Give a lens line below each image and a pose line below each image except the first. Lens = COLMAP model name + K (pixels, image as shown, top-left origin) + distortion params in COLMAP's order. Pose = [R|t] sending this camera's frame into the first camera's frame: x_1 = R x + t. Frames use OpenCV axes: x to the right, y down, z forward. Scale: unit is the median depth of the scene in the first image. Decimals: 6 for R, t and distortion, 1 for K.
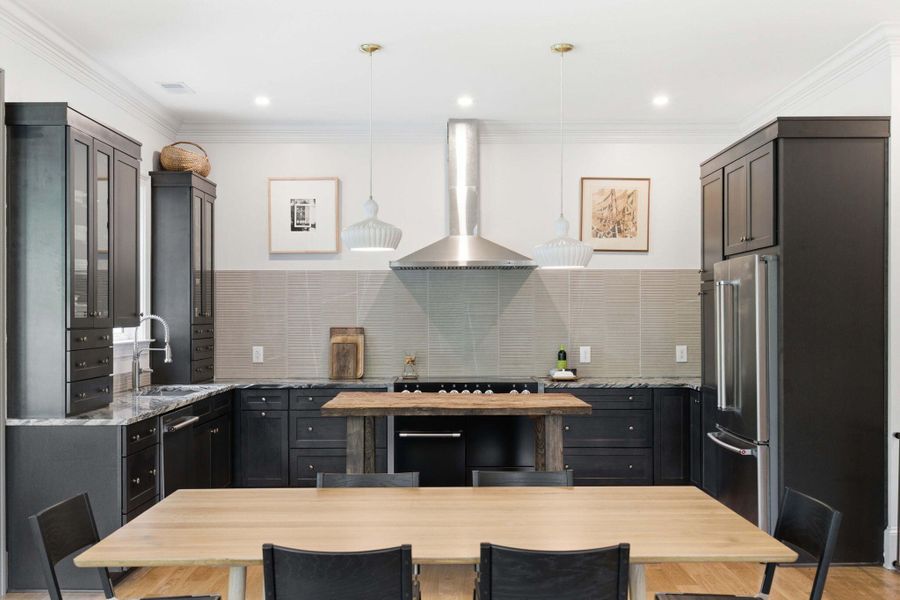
lens RADIAL K [[872.9, 0, 432.0], [0, 872.9, 316.1], [0, 0, 1]] dist [0.013358, 0.005259]
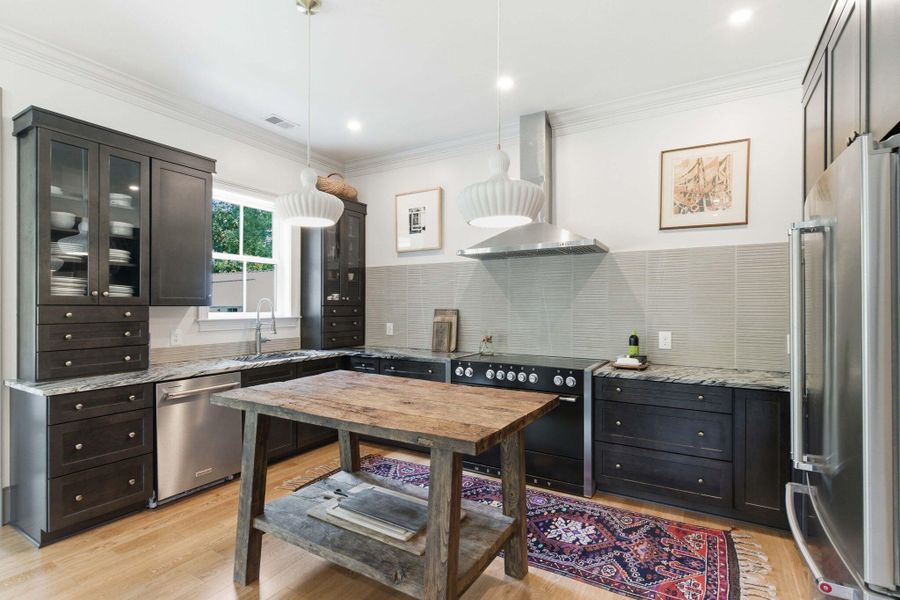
lens RADIAL K [[426.2, 0, 448.7], [0, 426.2, 306.4], [0, 0, 1]] dist [0.002383, -0.000079]
pose [[0.863613, 0.004613, -0.504134, 0.205998], [-0.003236, 0.999988, 0.003608, 0.006802], [0.504145, -0.001484, 0.863618, 0.489444]]
